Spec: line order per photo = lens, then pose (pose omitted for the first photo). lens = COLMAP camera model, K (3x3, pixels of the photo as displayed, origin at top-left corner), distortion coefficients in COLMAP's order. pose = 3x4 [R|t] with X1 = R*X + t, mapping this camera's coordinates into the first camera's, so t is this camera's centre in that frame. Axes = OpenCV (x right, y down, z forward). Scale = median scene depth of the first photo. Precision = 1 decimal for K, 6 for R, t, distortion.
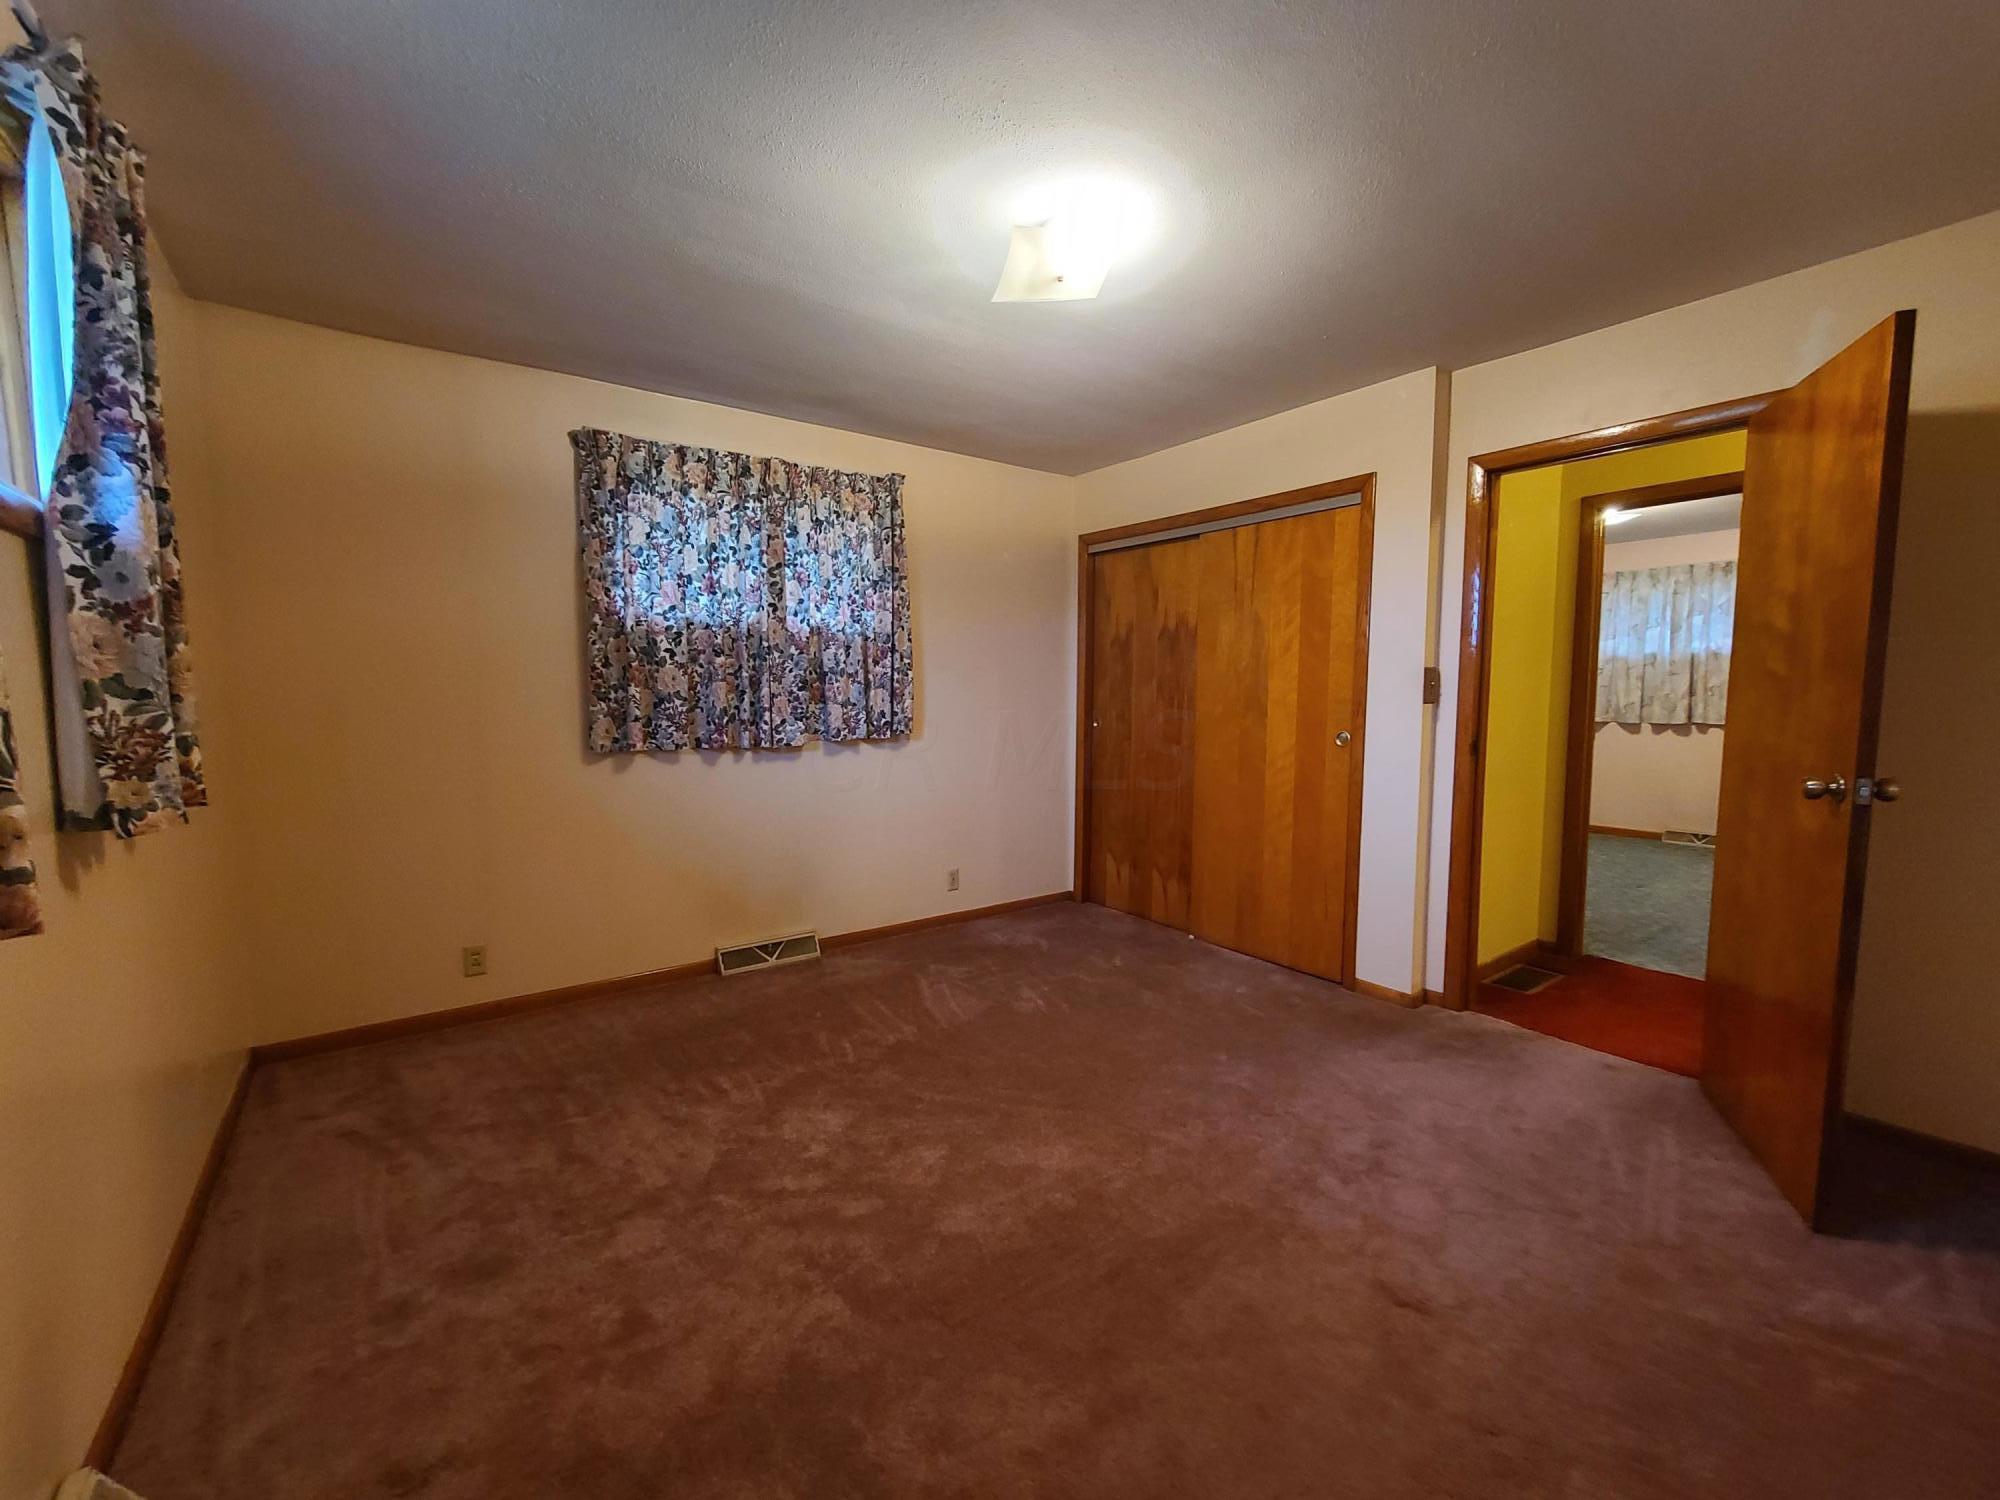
lens RADIAL K [[833.2, 0, 1011.9], [0, 833.2, 743.7], [0, 0, 1]] dist [0.003162, -0.002693]
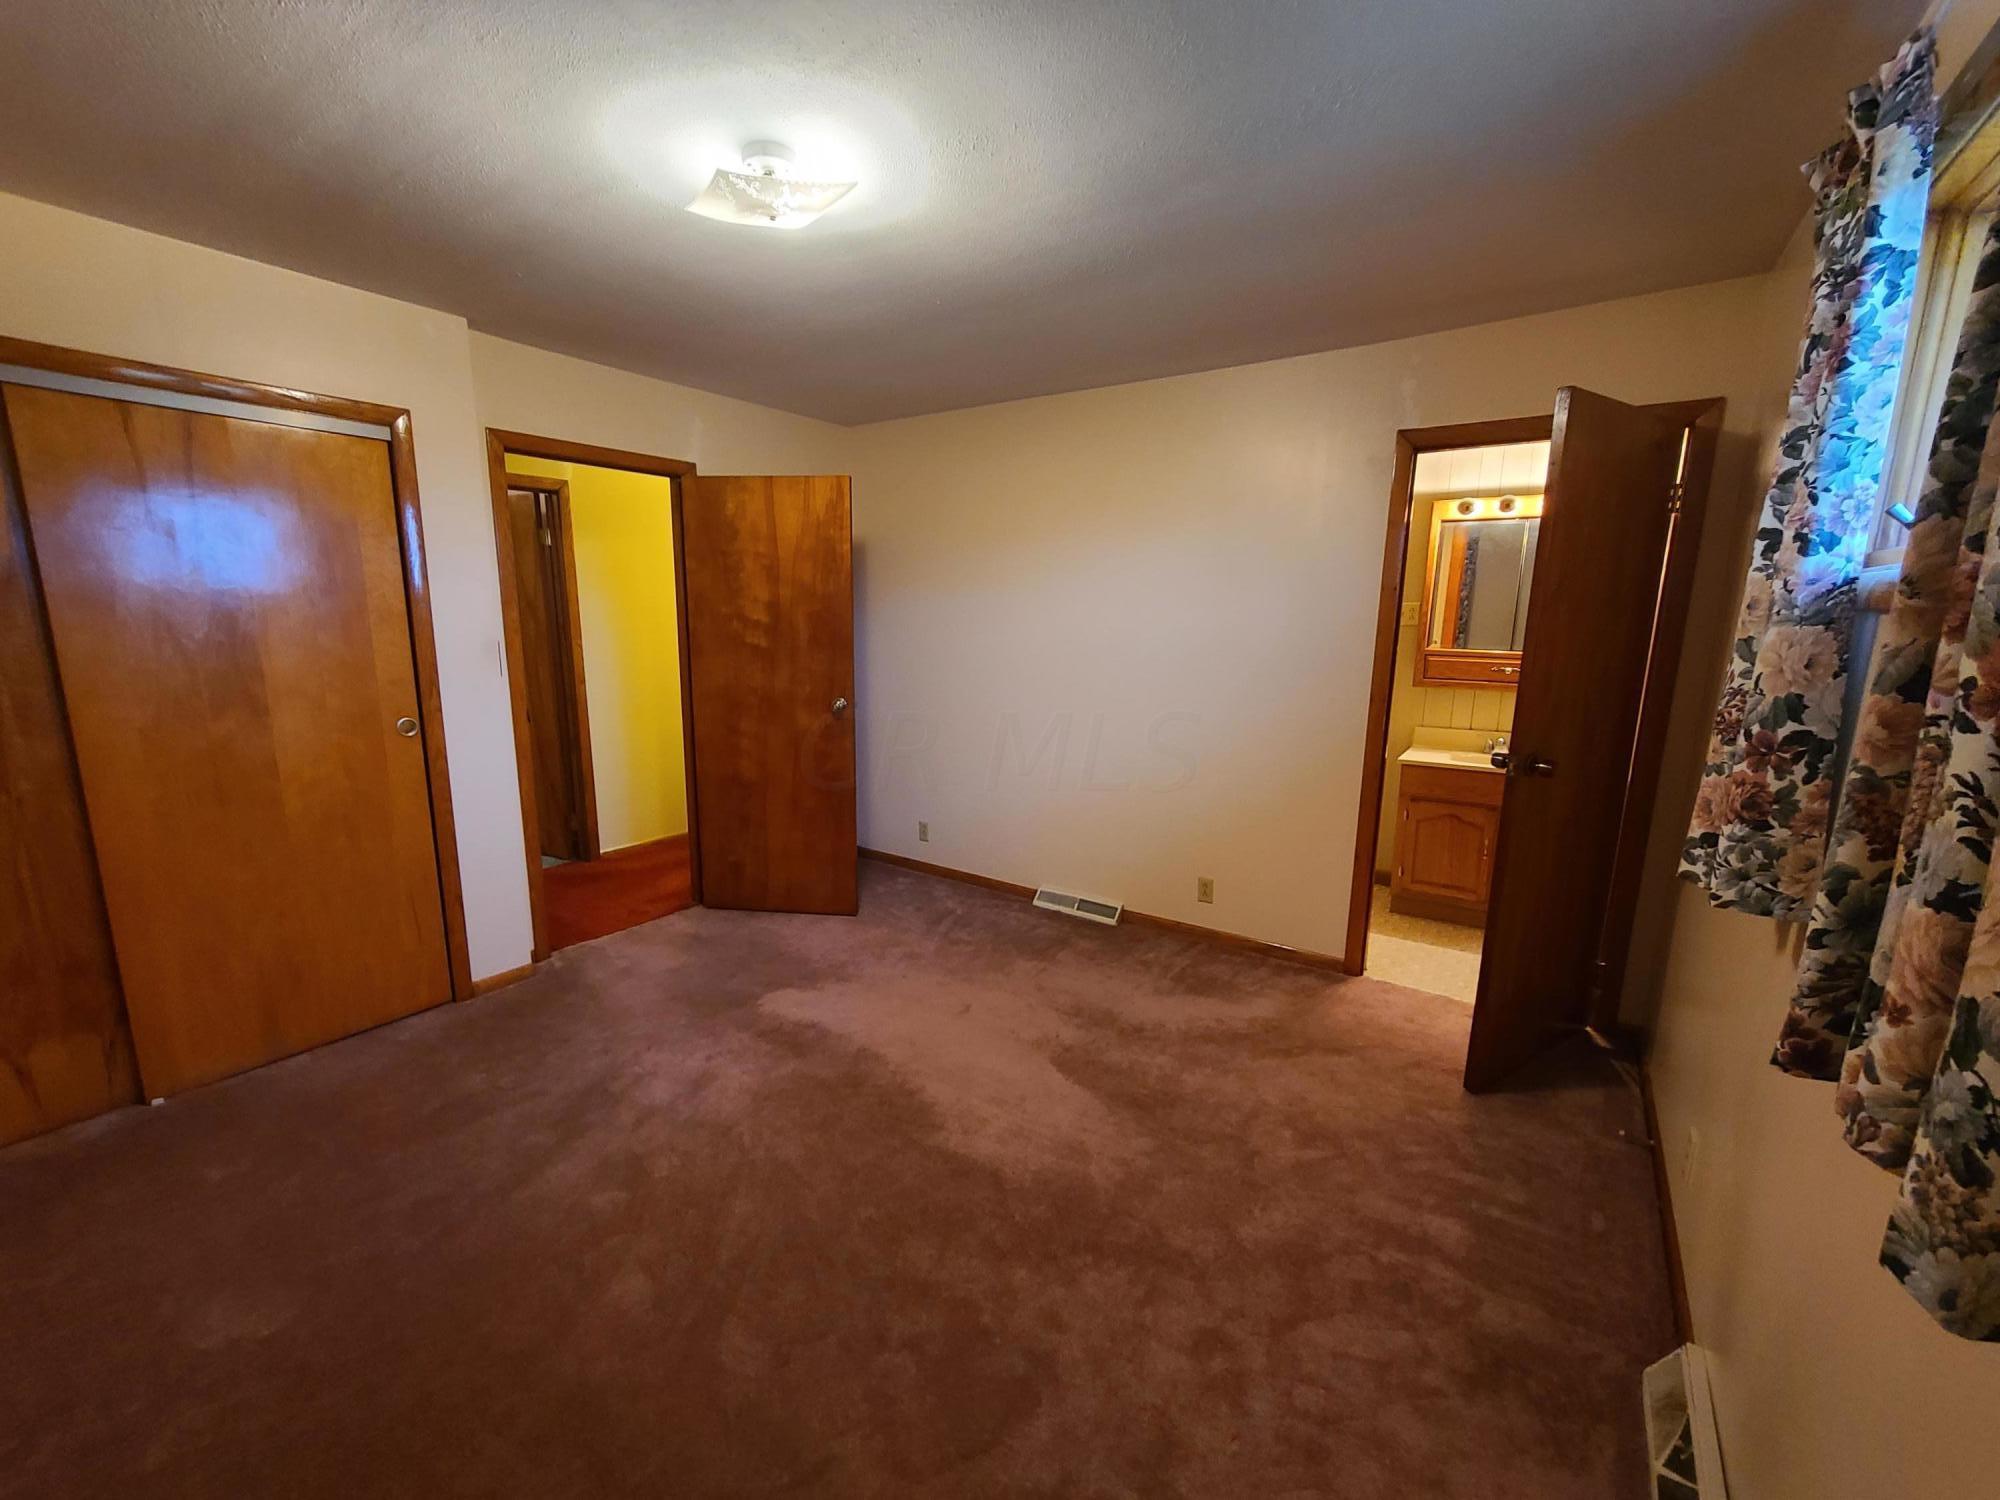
lens RADIAL K [[833.2, 0, 1011.9], [0, 833.2, 743.7], [0, 0, 1]] dist [0.003162, -0.002693]
pose [[-0.324433, -0.153342, 0.933397, -0.598028], [0.055637, 0.981971, 0.180660, -0.109562], [-0.944271, 0.110543, -0.310052, 0.713701]]
